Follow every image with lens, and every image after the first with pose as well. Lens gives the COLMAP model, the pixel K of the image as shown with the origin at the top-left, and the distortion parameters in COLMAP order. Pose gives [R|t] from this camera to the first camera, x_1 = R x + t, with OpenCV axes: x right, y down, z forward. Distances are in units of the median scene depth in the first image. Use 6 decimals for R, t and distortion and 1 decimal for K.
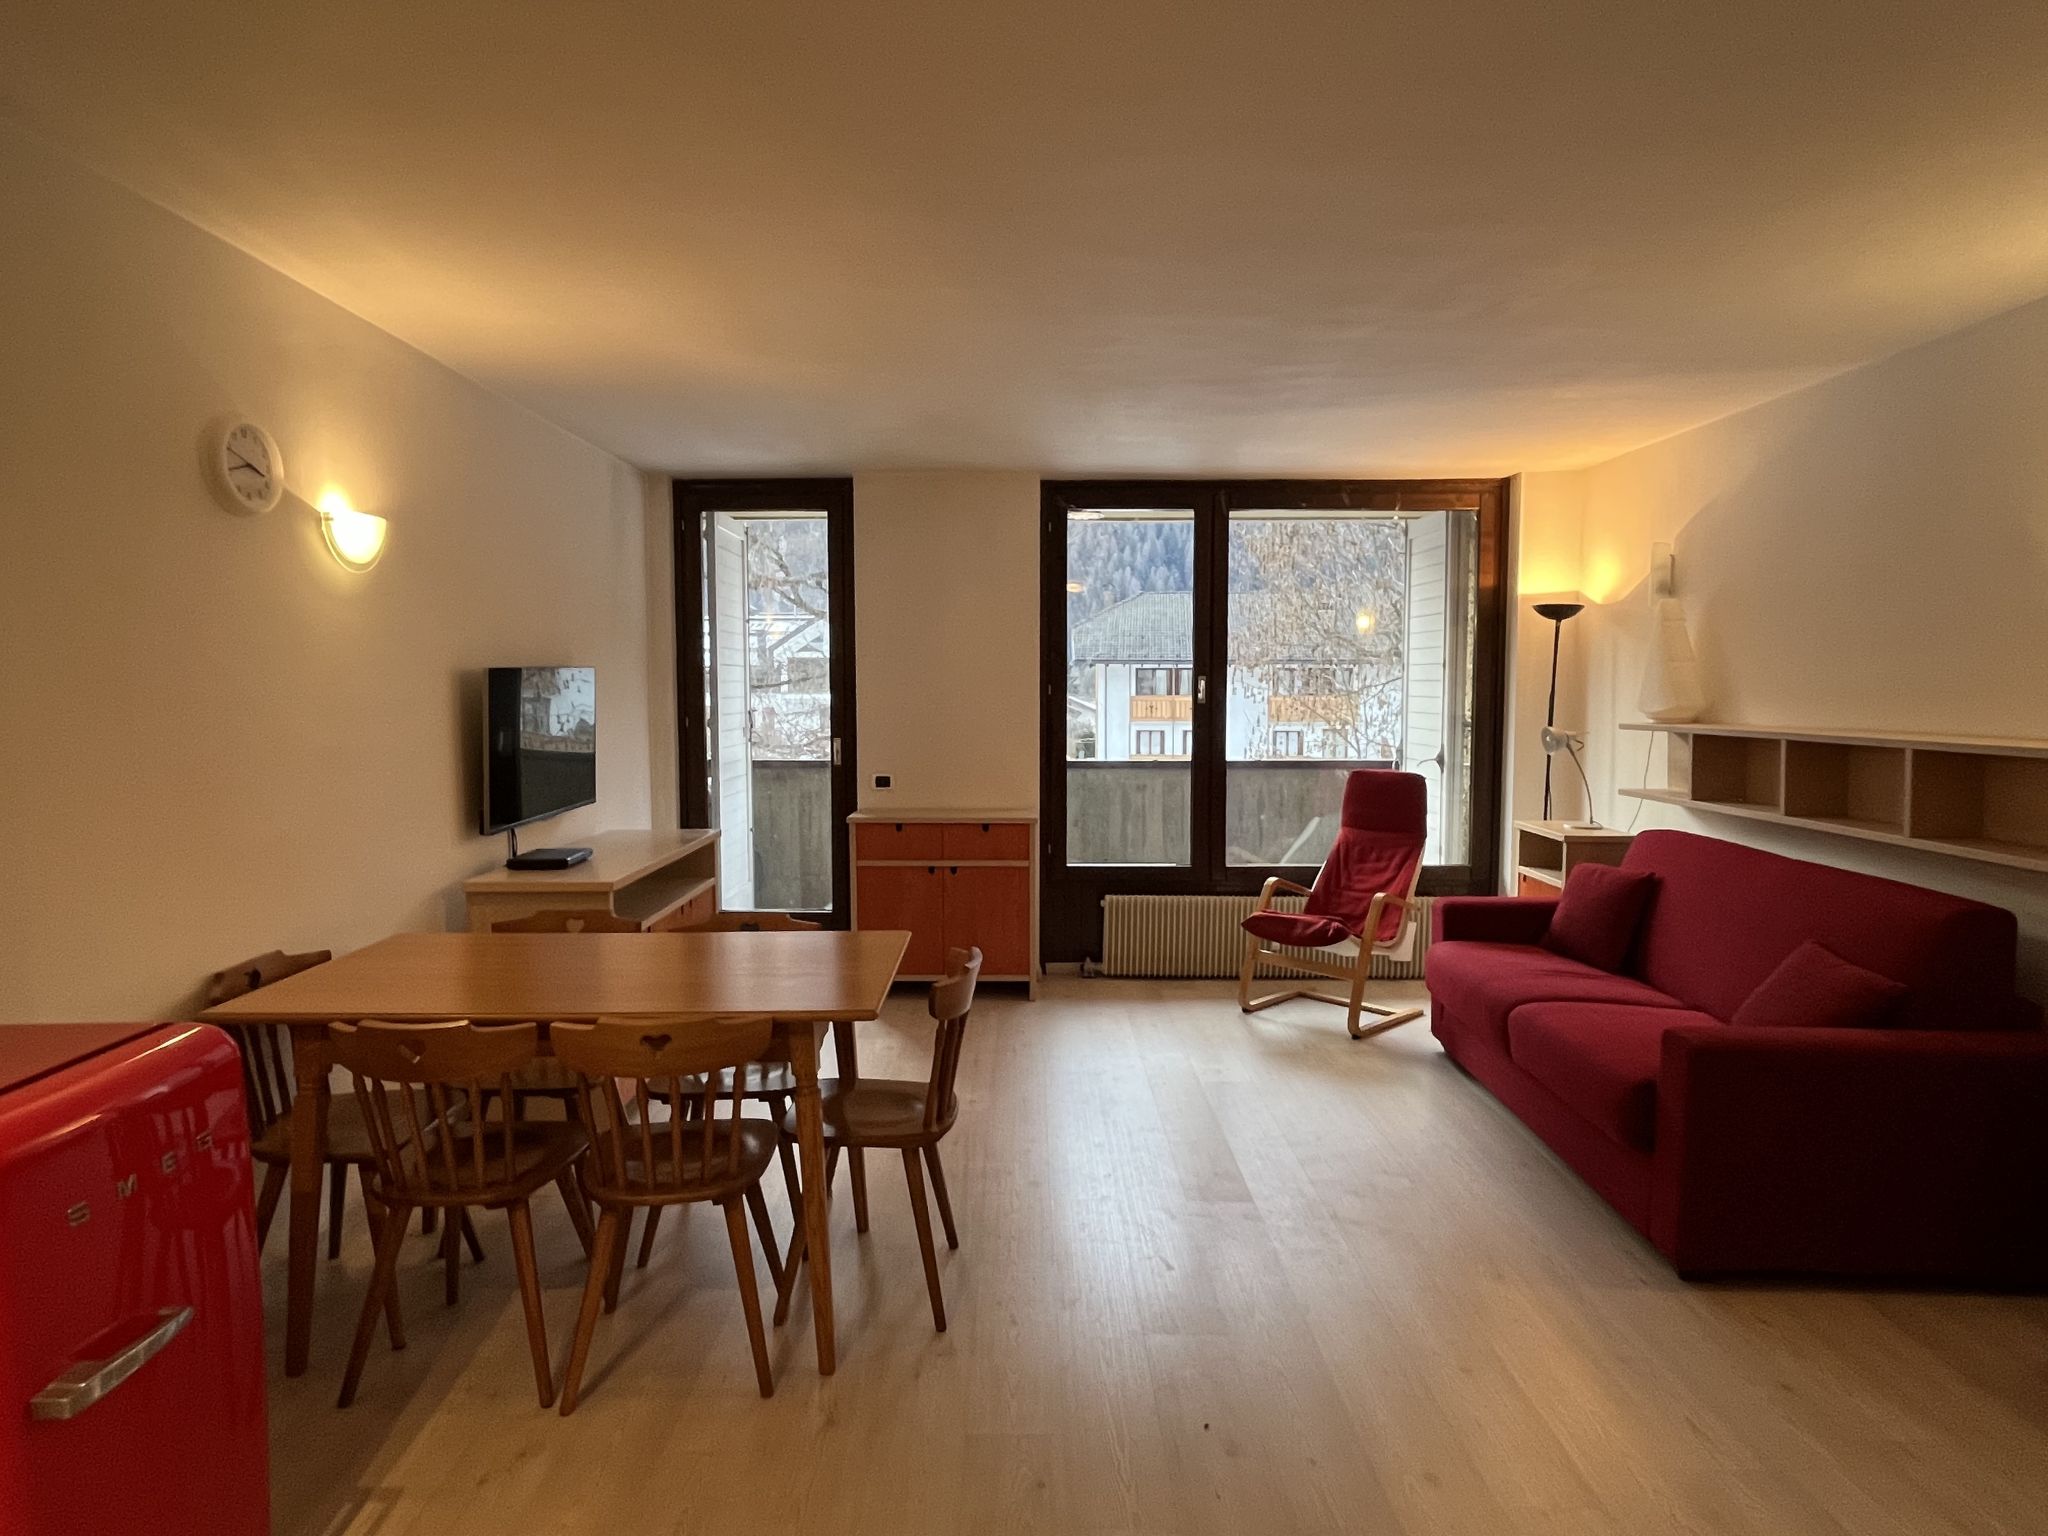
lens RADIAL K [[1136.6, 0, 1024.0], [0, 1136.6, 768.0], [0, 0, 1]] dist [-0.000540, -0.000087]
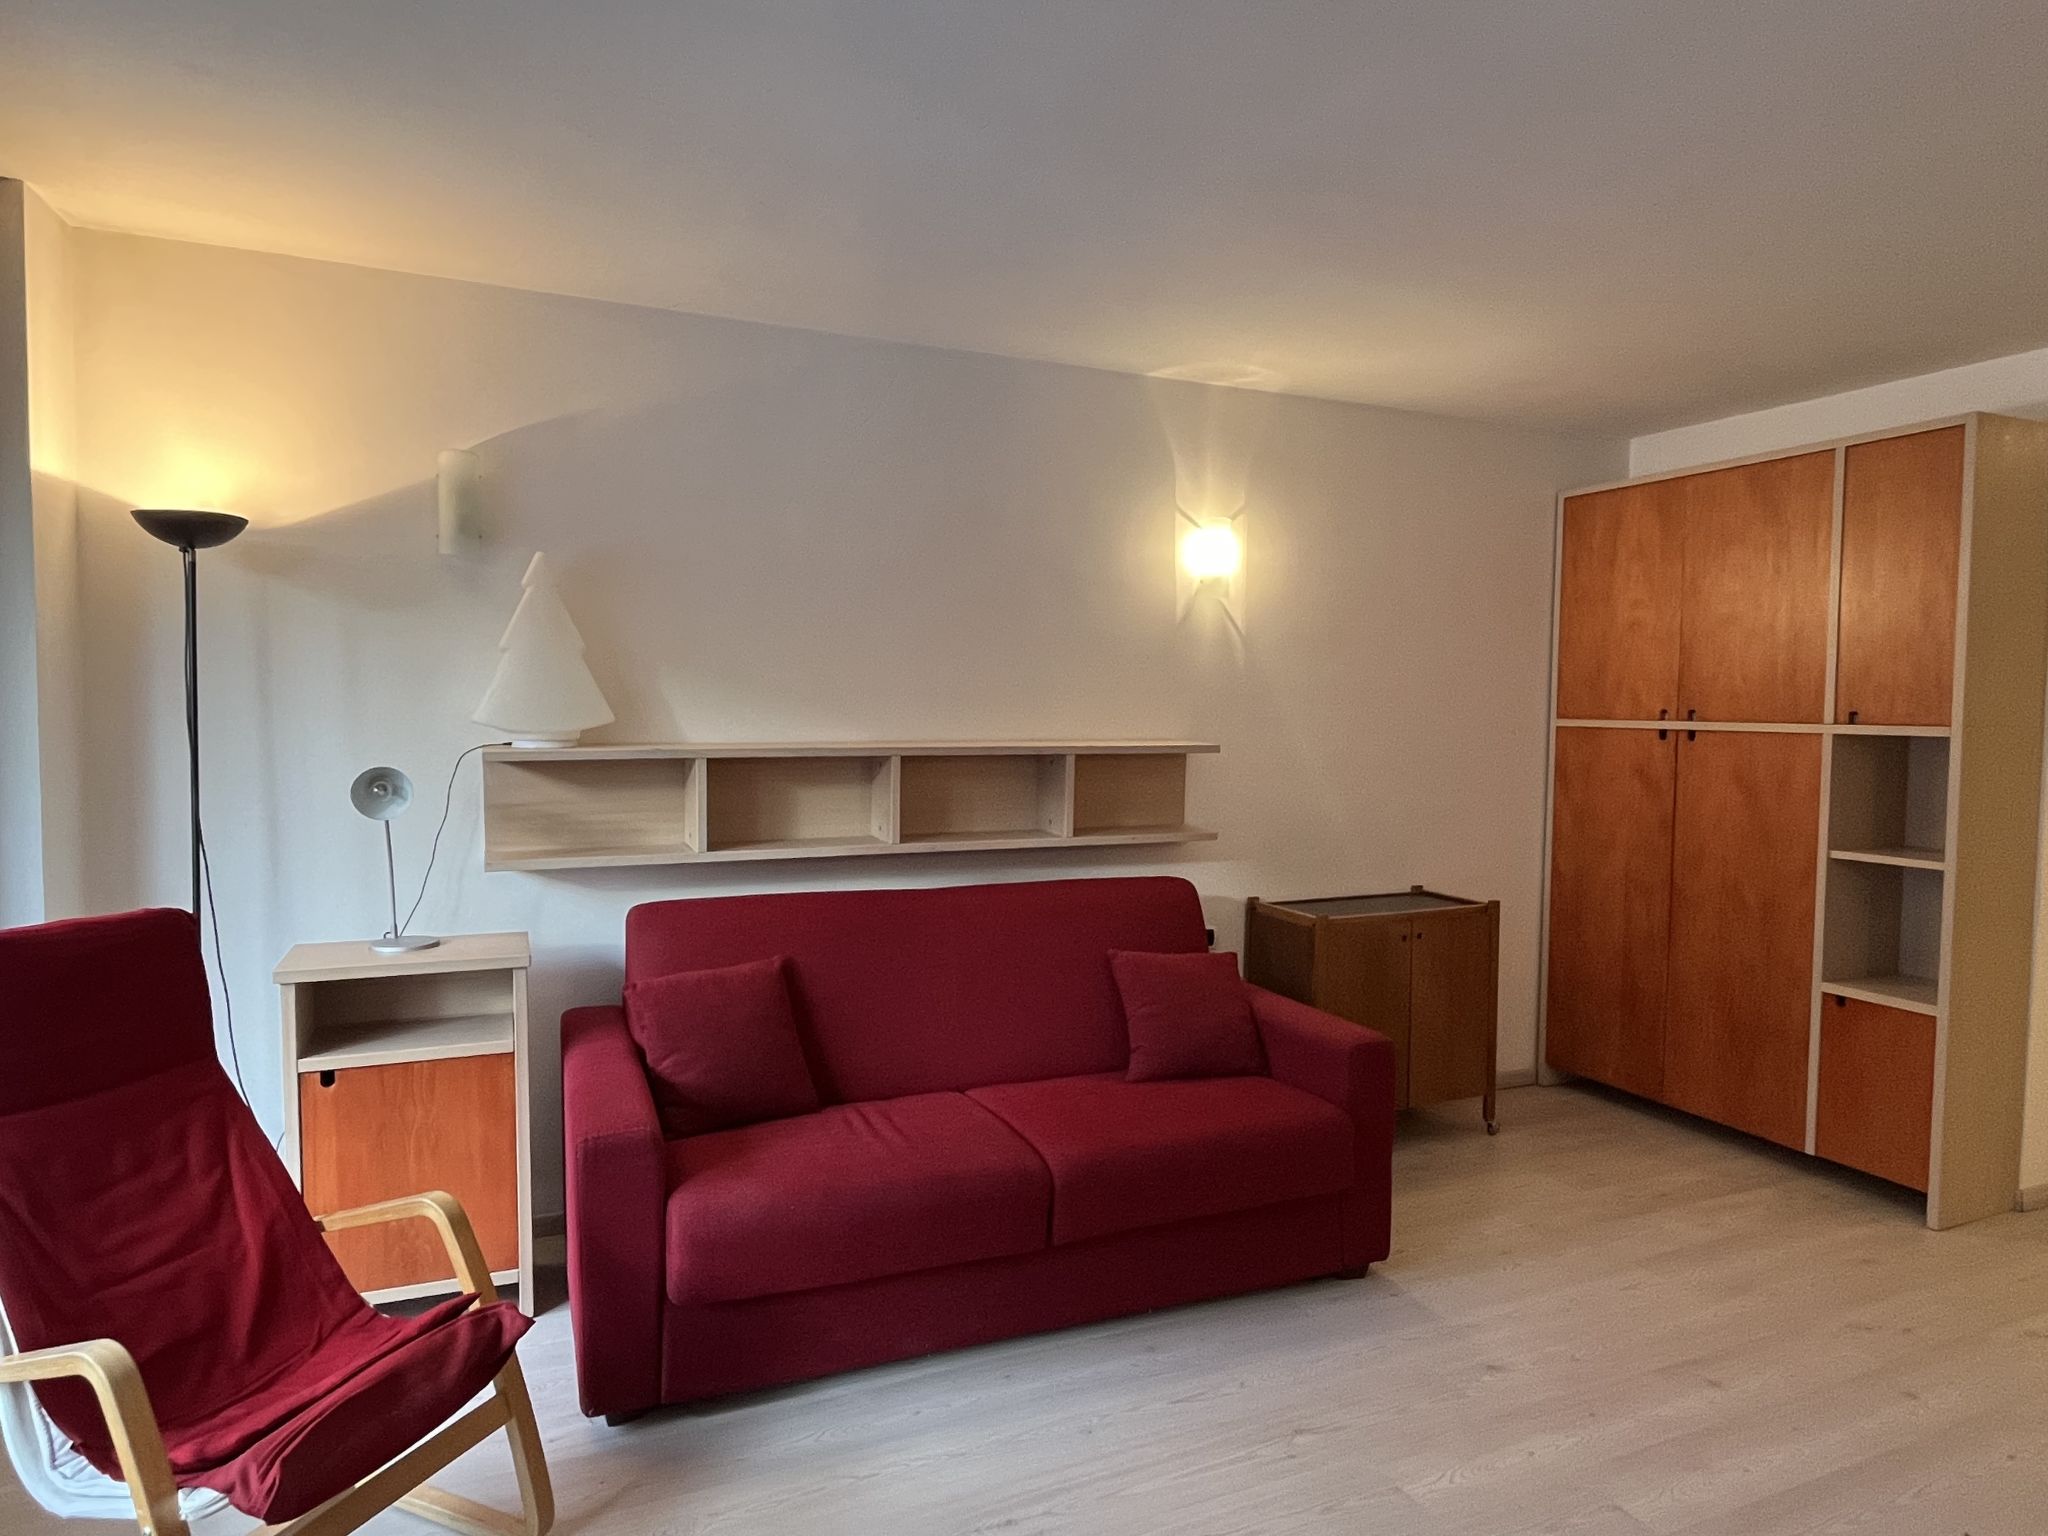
lens RADIAL K [[1230.6, 0, 1018.4], [0, 1230.6, 762.3], [0, 0, 1]] dist [0.002012, -0.002031]
pose [[-0.393022, -0.058301, 0.917679, -0.159089], [0.055886, 0.994629, 0.087125, -0.068549], [-0.917829, 0.085527, -0.387653, 0.919533]]
